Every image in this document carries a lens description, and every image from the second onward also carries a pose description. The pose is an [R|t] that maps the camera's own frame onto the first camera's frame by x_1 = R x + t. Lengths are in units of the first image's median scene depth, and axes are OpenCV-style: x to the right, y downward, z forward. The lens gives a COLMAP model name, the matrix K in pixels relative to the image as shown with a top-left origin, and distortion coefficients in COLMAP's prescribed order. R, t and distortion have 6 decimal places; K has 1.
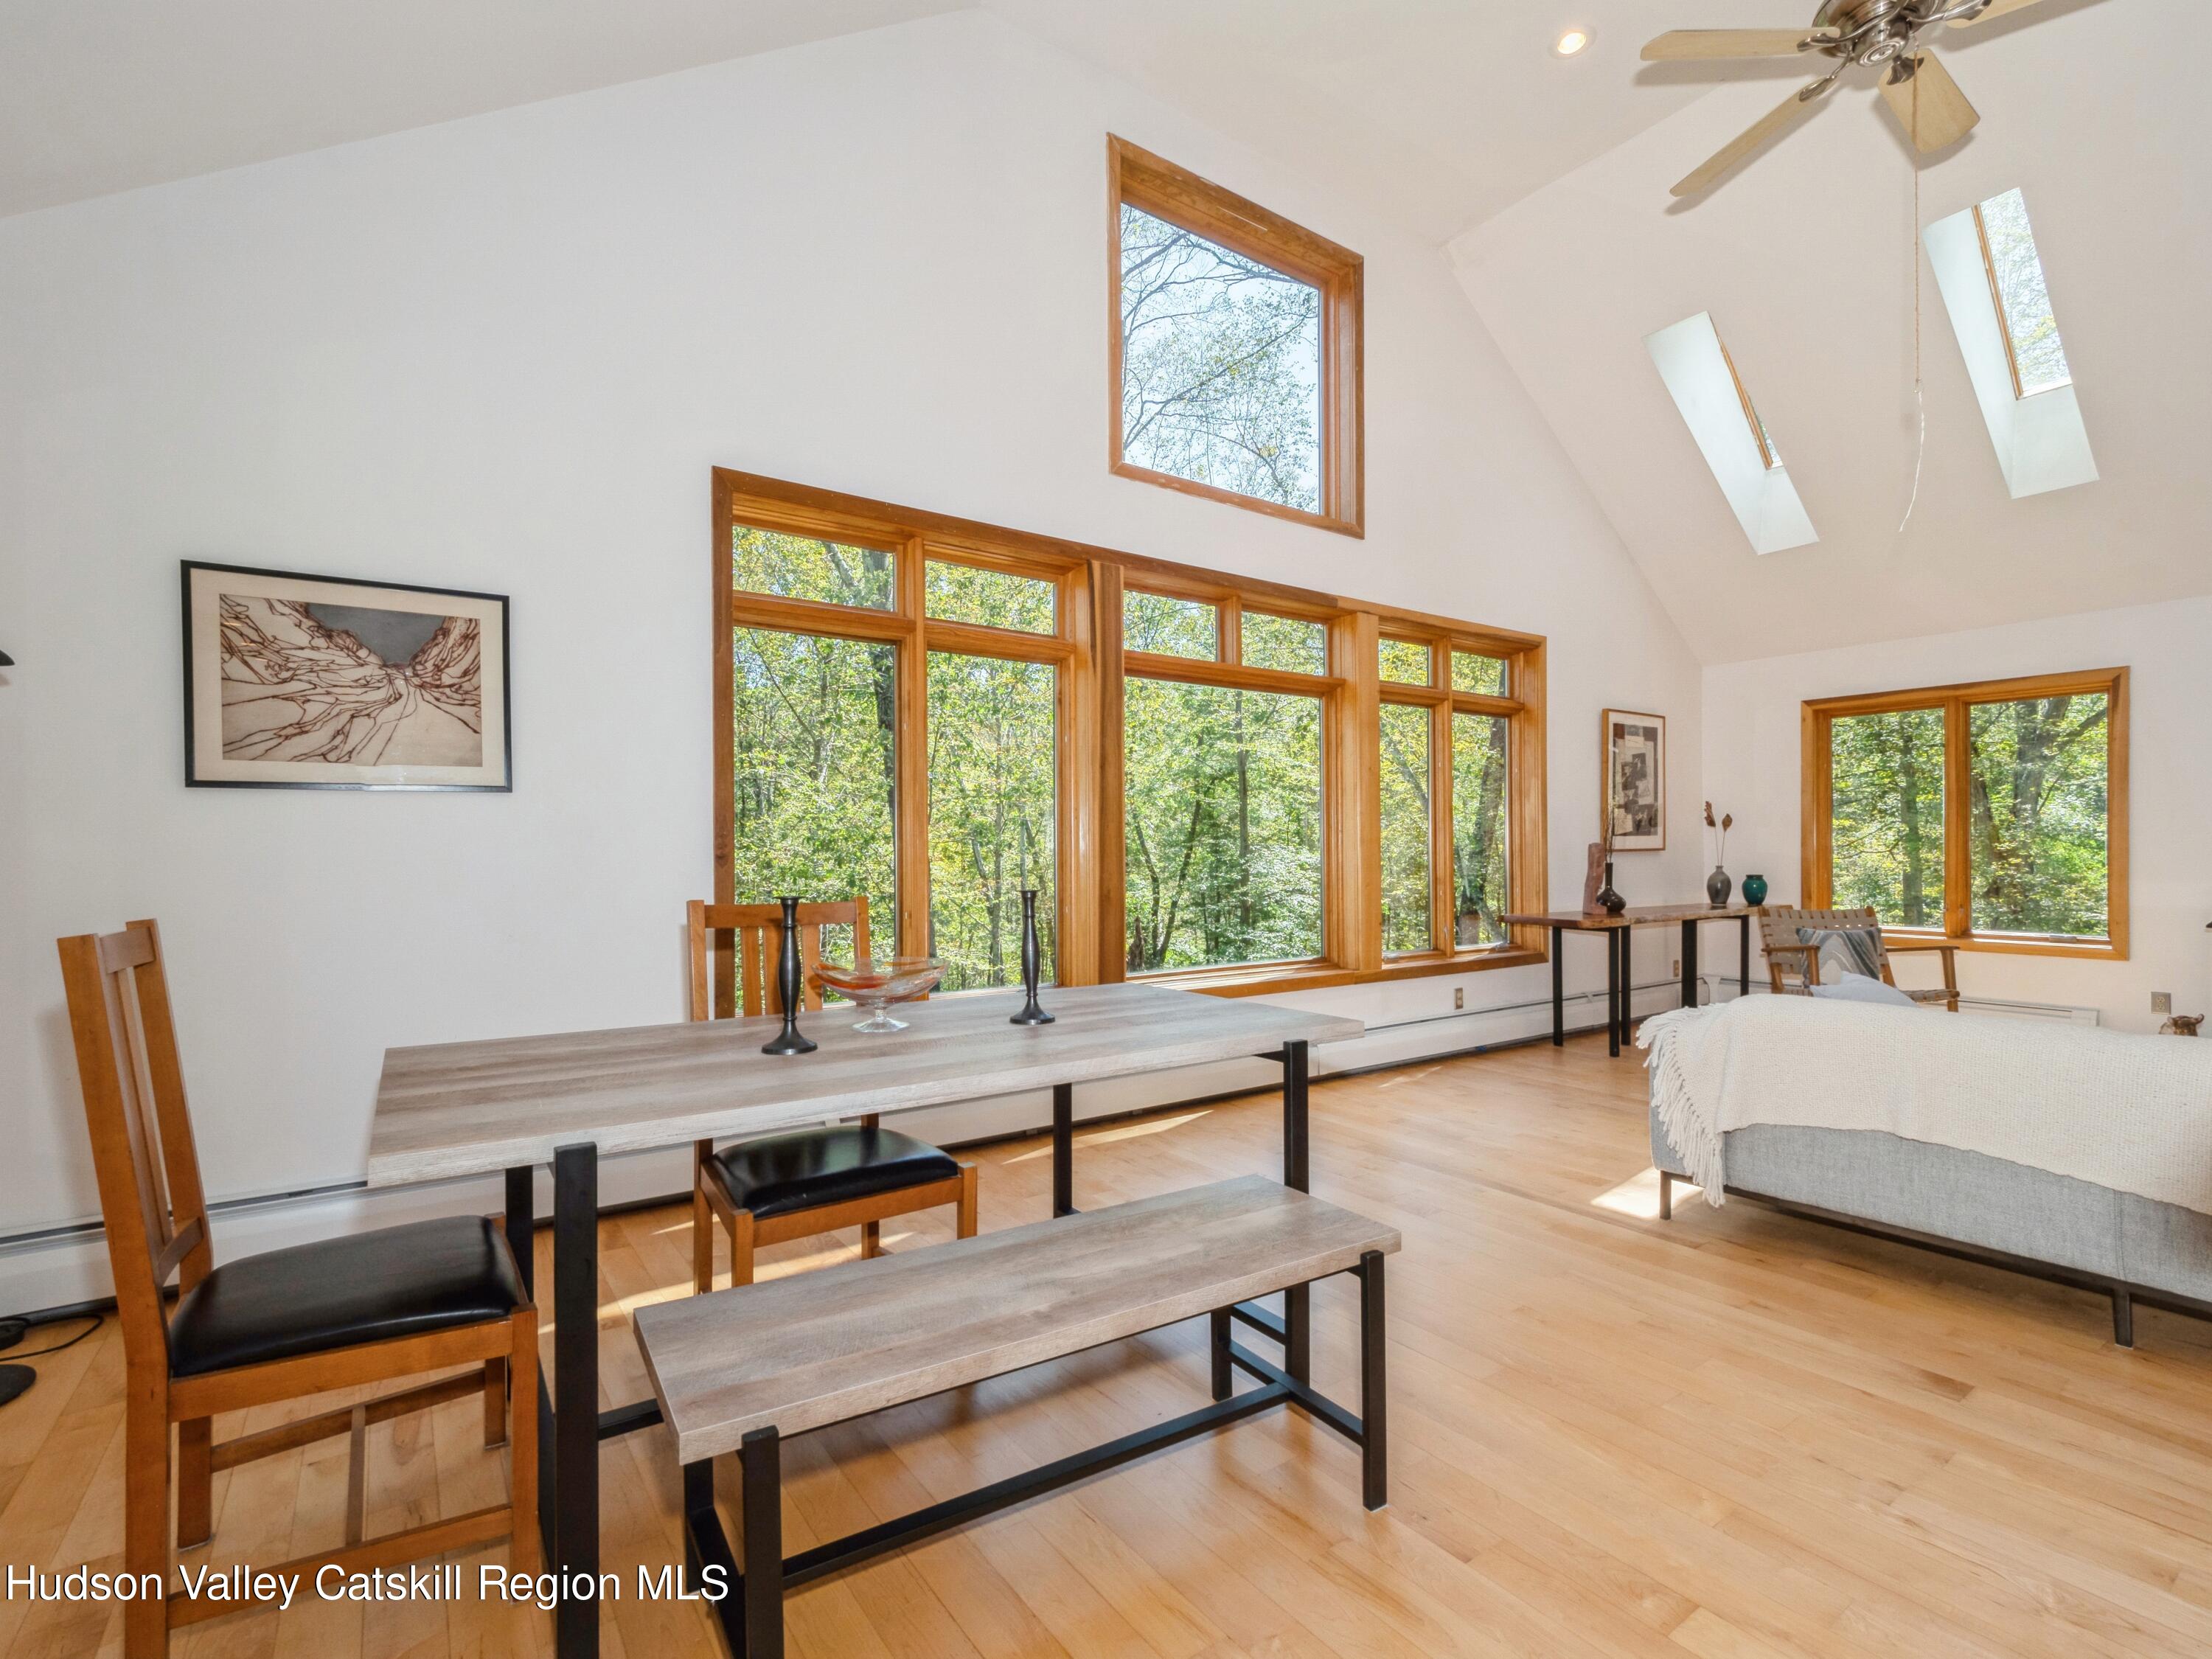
lens RADIAL K [[1025.9, 0, 1106.0], [0, 1025.9, 829.5], [0, 0, 1]] dist [-0.020568, 0.000163]
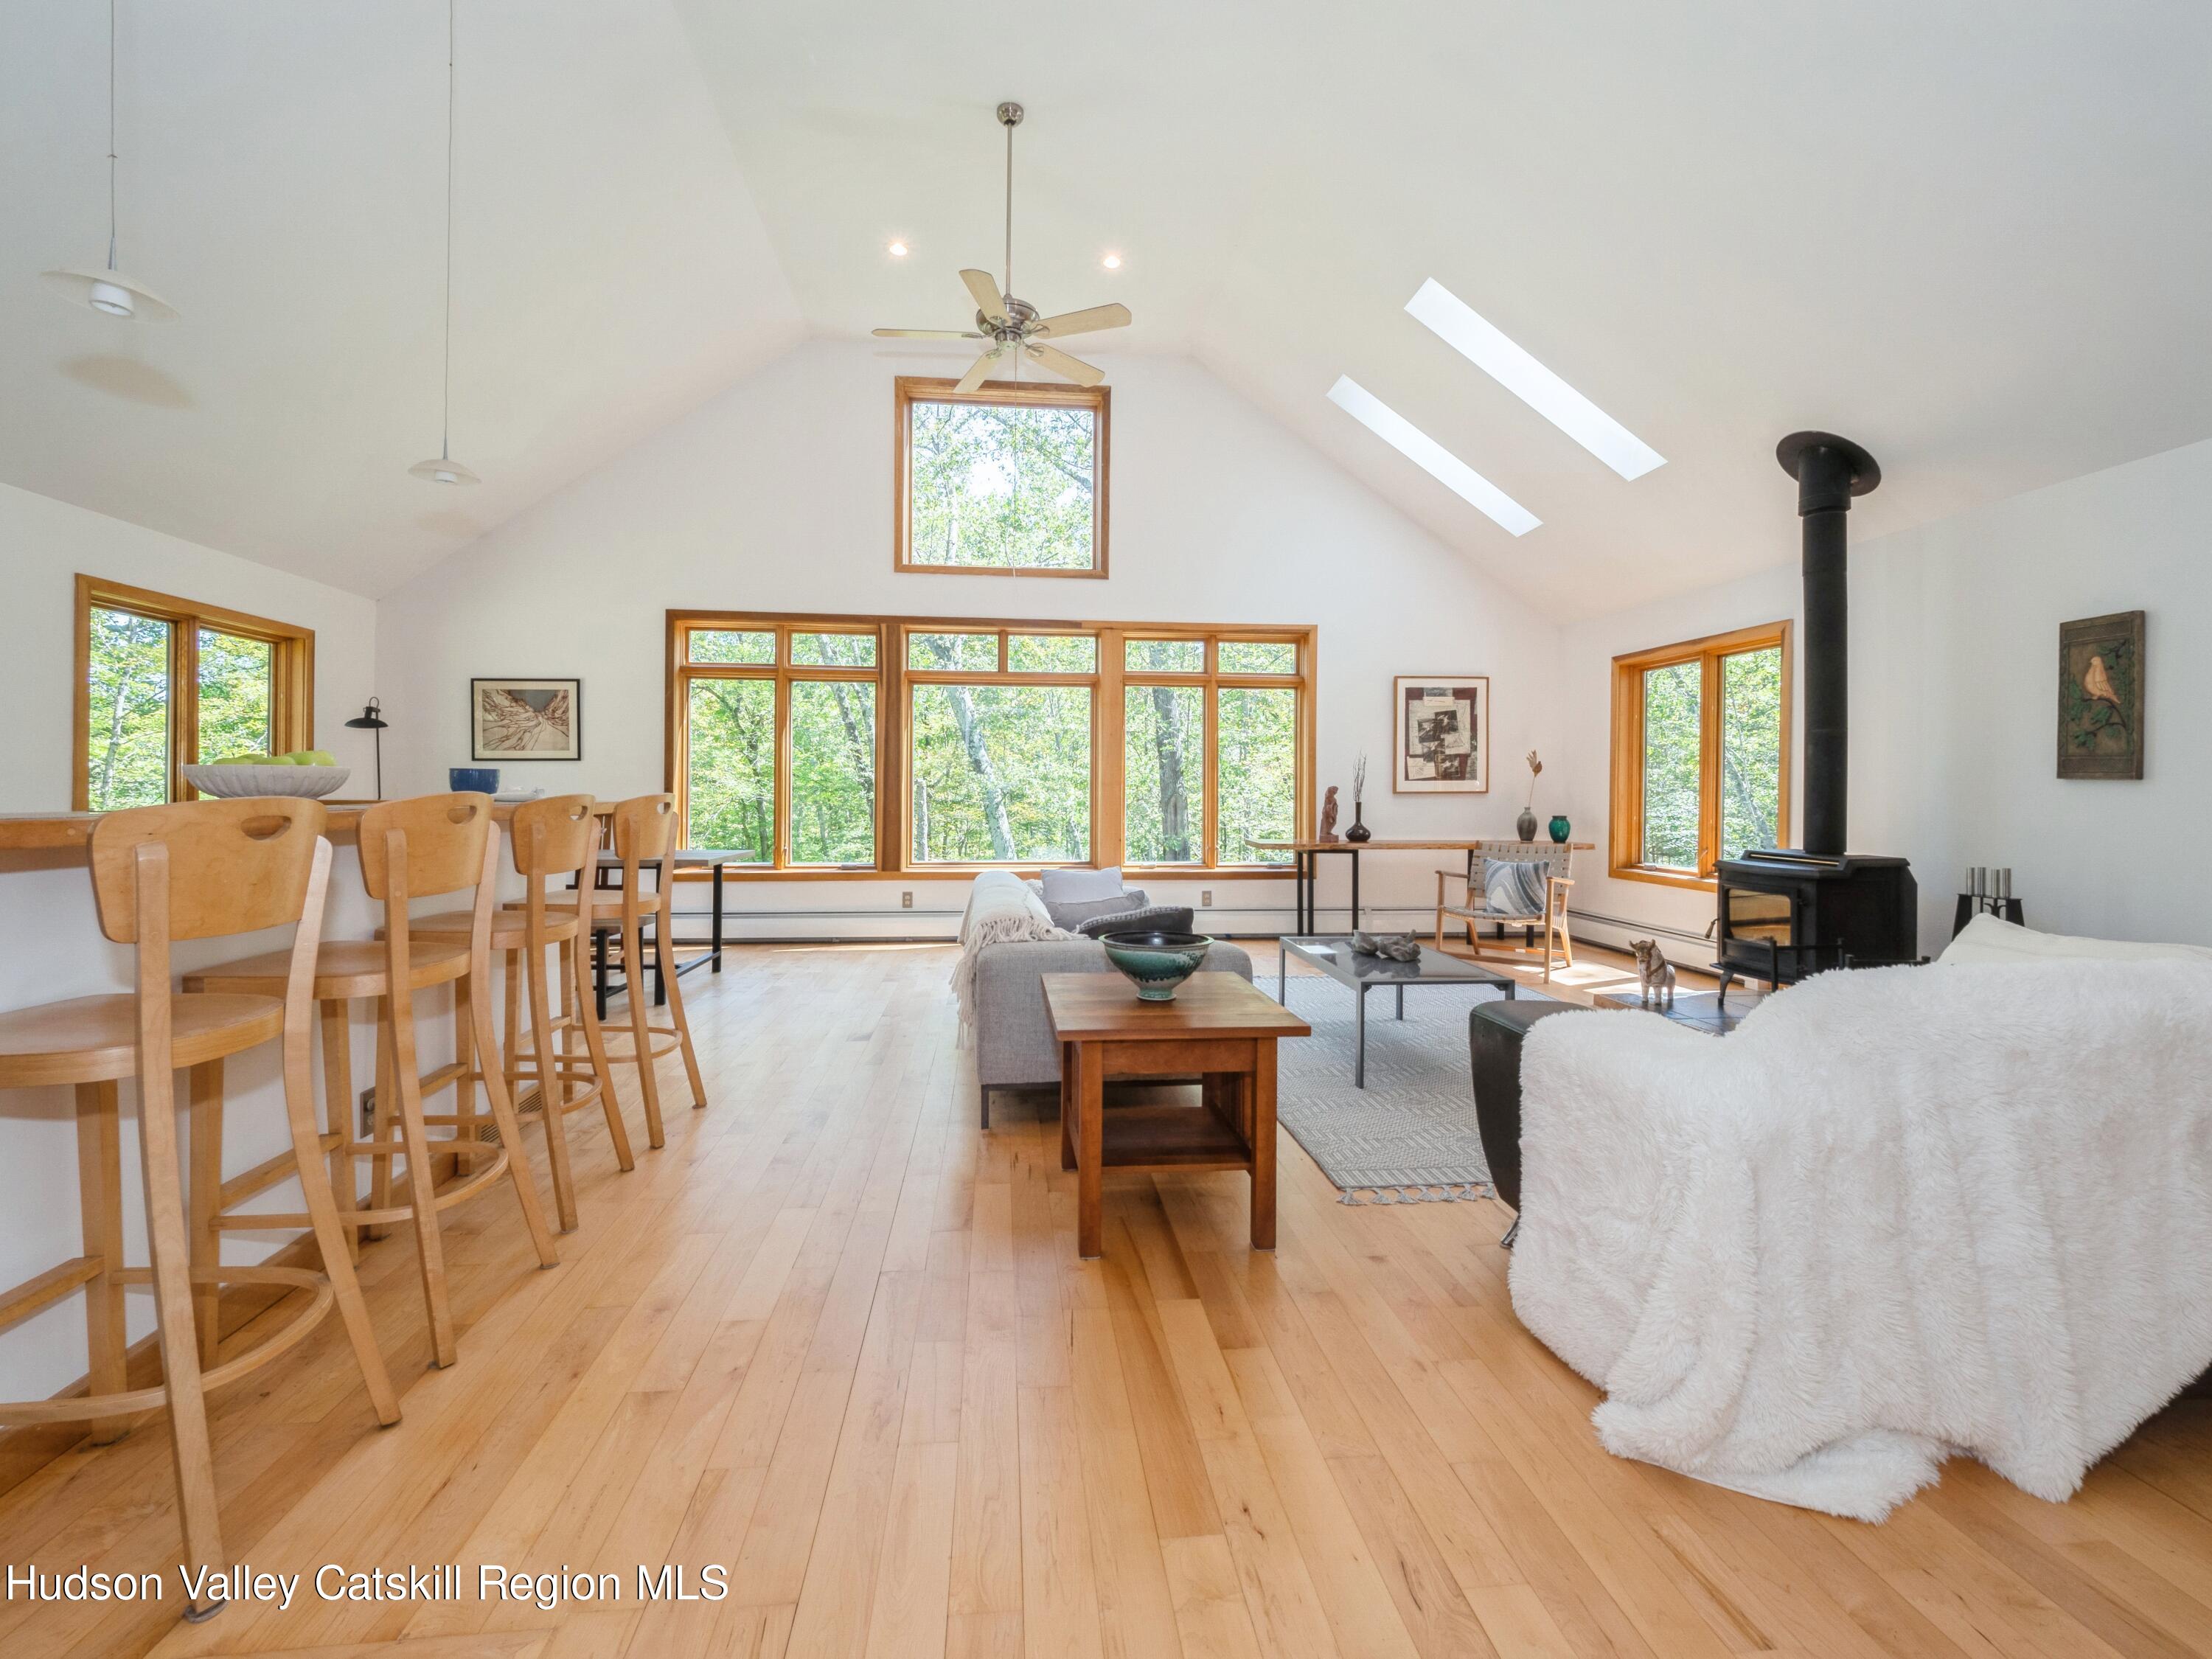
lens RADIAL K [[932.9, 0, 1099.5], [0, 932.9, 817.9], [0, 0, 1]] dist [-0.014229, -0.000159]
pose [[0.870776, 0.023323, -0.491127, 0.951858], [-0.000067, 0.998880, 0.047317, -0.002239], [0.491680, -0.041170, 0.869802, -0.197154]]
